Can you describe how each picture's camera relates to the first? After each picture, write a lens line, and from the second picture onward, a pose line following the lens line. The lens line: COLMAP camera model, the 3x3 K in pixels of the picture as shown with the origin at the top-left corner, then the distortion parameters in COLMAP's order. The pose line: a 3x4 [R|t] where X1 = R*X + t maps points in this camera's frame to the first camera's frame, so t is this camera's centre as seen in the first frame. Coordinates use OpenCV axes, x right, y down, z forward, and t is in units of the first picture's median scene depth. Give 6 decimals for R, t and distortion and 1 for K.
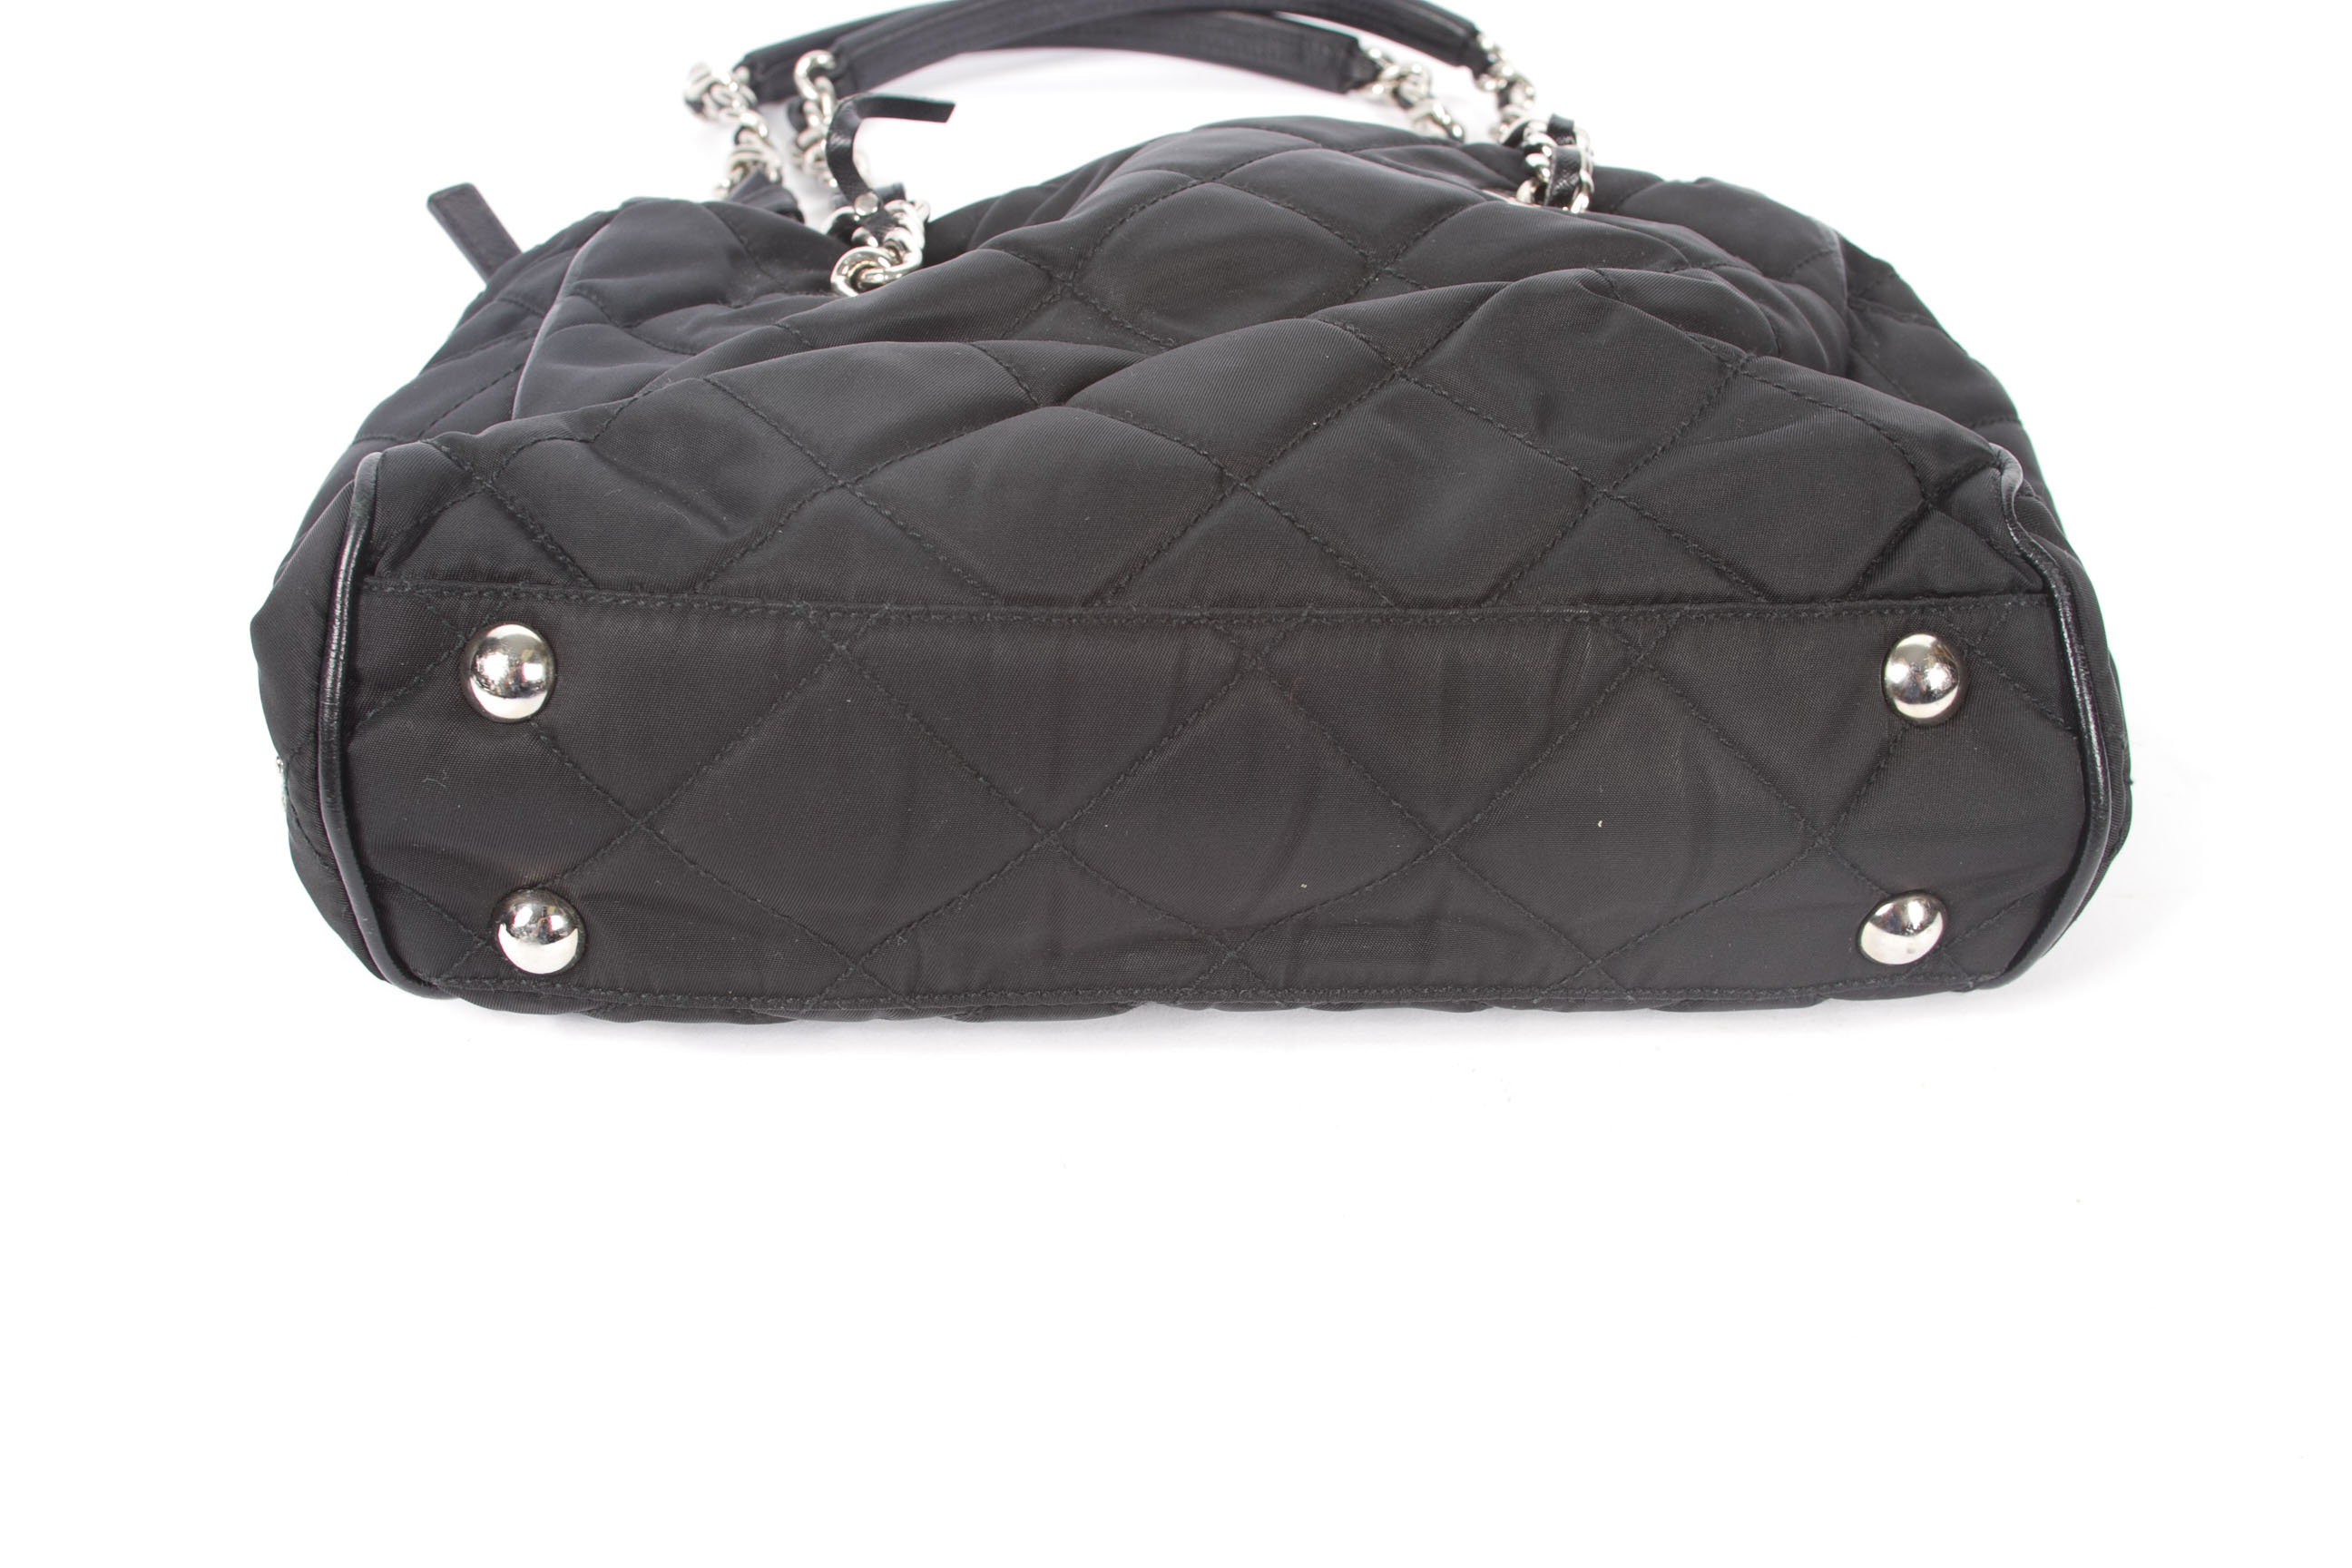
lens RADIAL K [[2244.0, 0, 1180.7], [0, 2244.0, 778.8], [0, 0, 1]] dist [-0.026156, 0.000000]
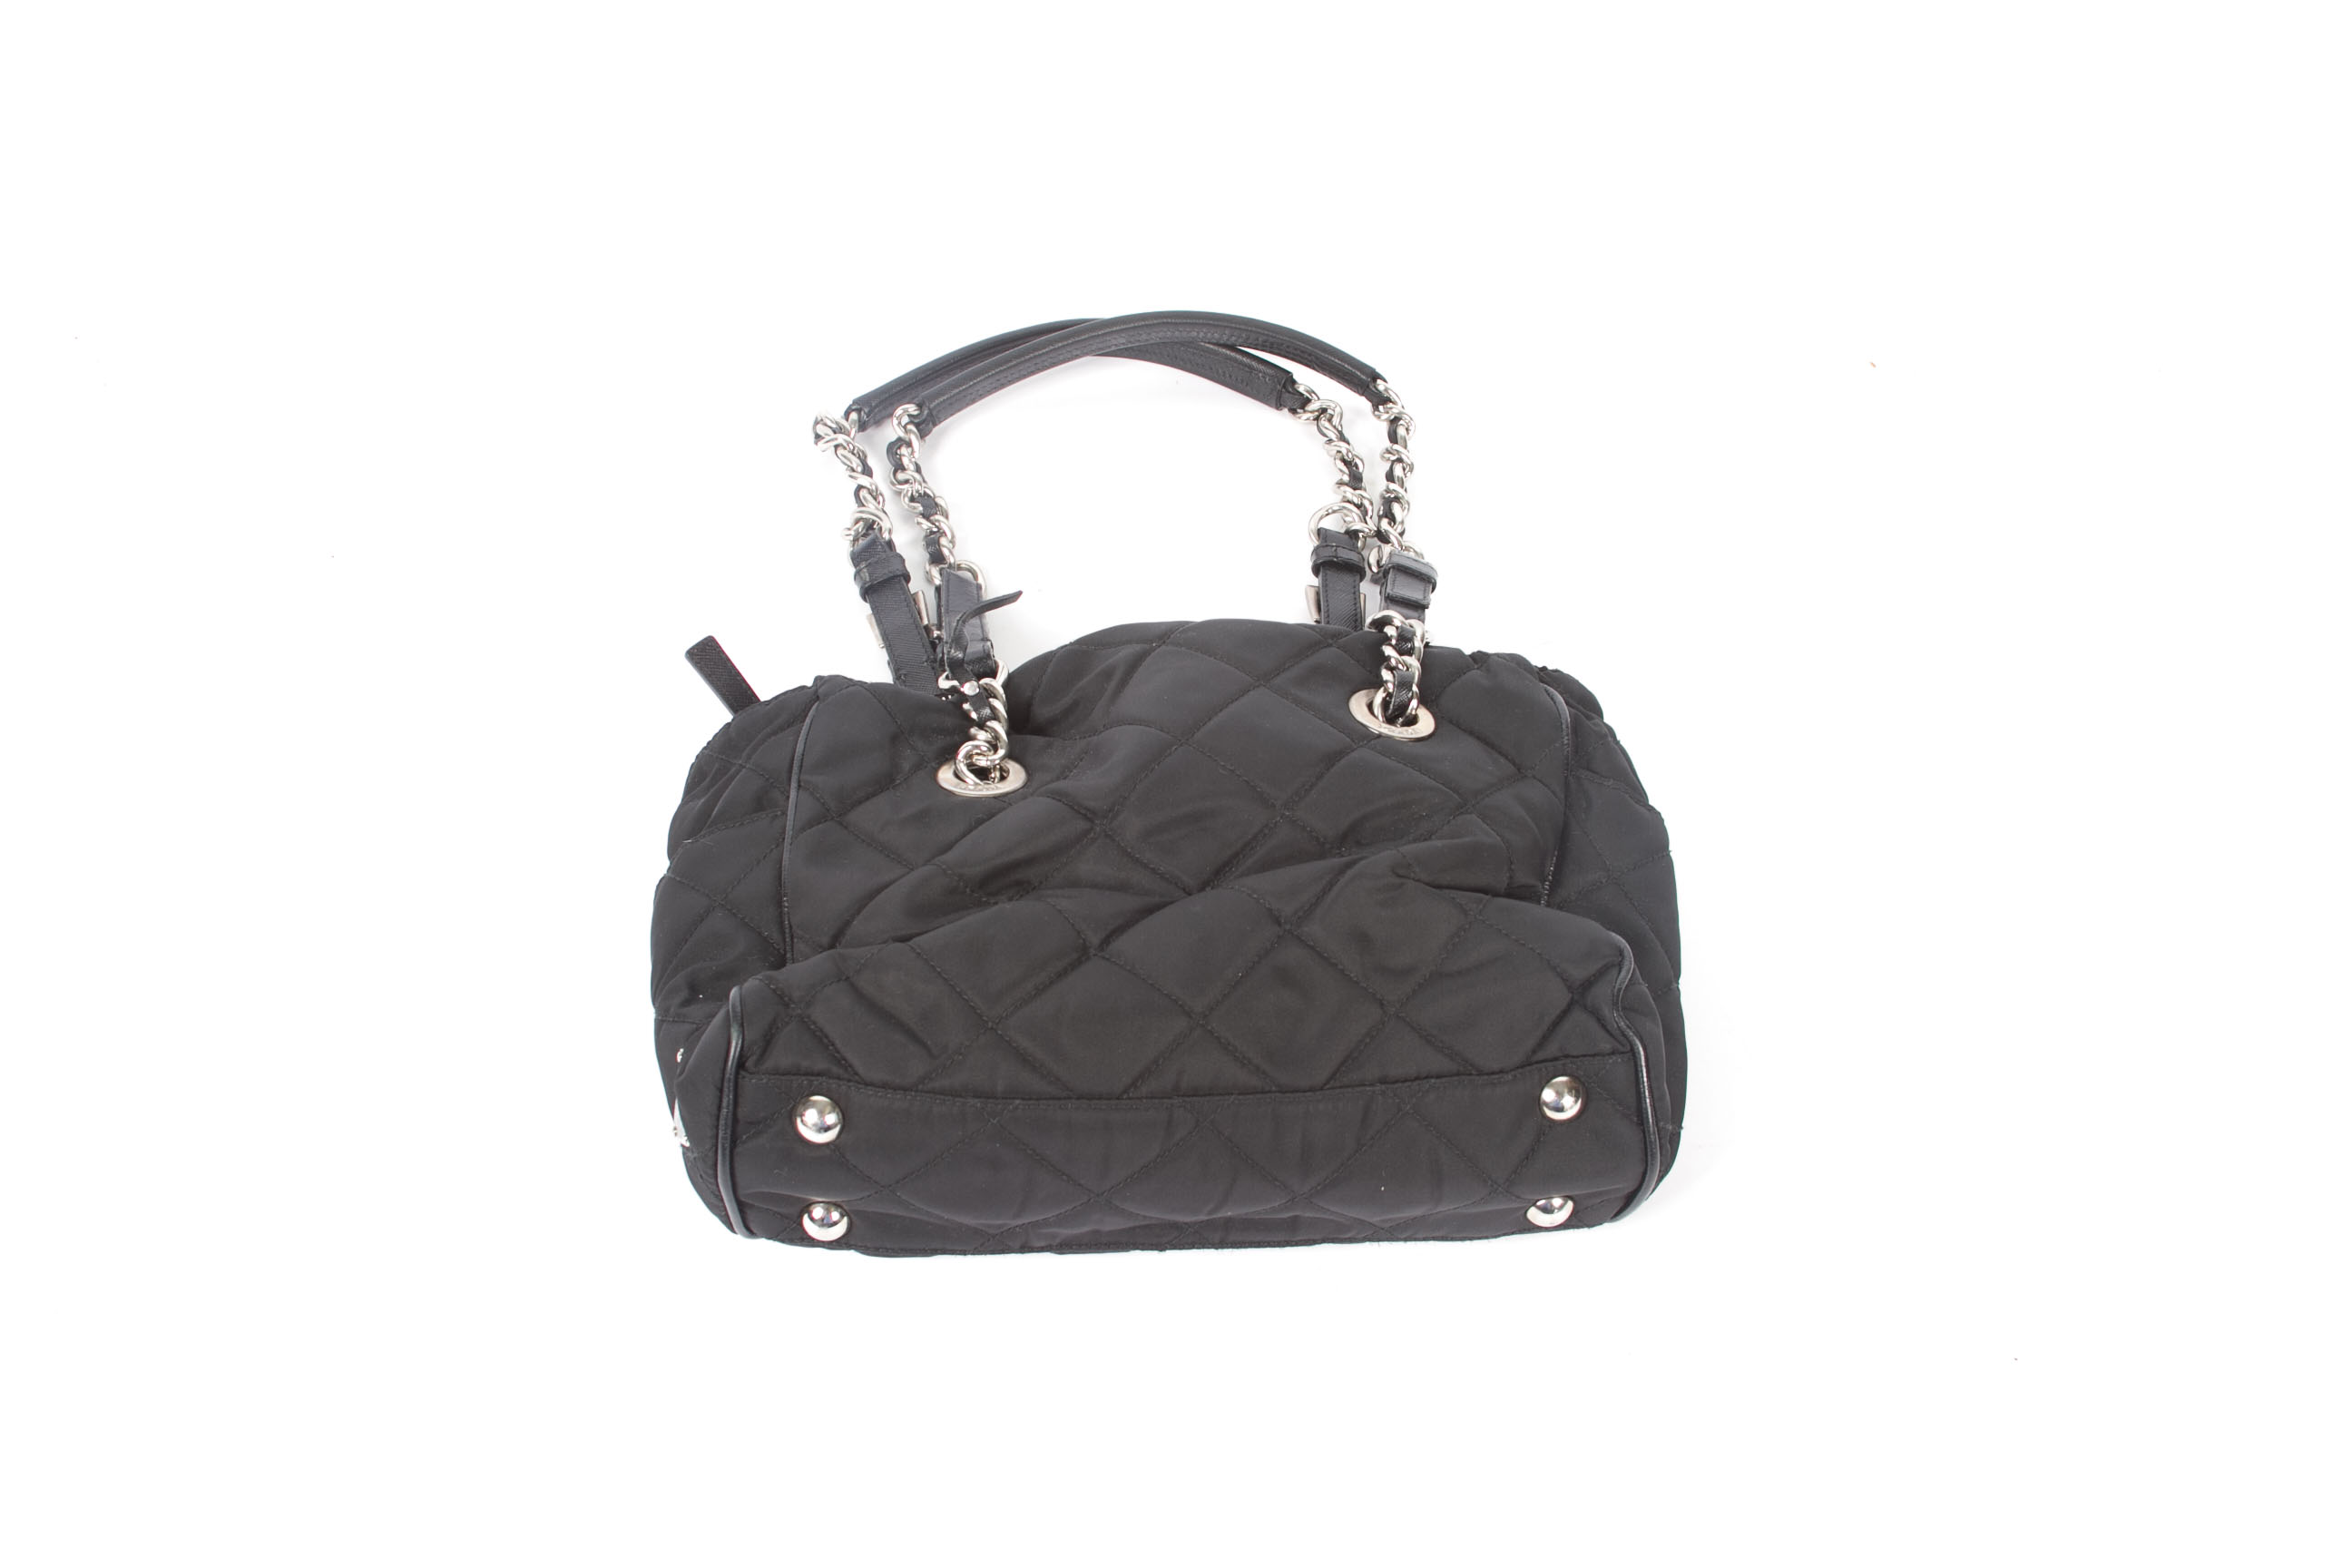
lens RADIAL K [[2244.0, 0, 1176.2], [0, 2244.0, 788.7], [0, 0, 1]] dist [-0.026156, 0.000000]
pose [[0.999825, 0.008620, 0.016604, -0.025135], [-0.011910, 0.977718, 0.209585, -0.688886], [-0.014427, -0.209746, 0.977650, -0.777424]]
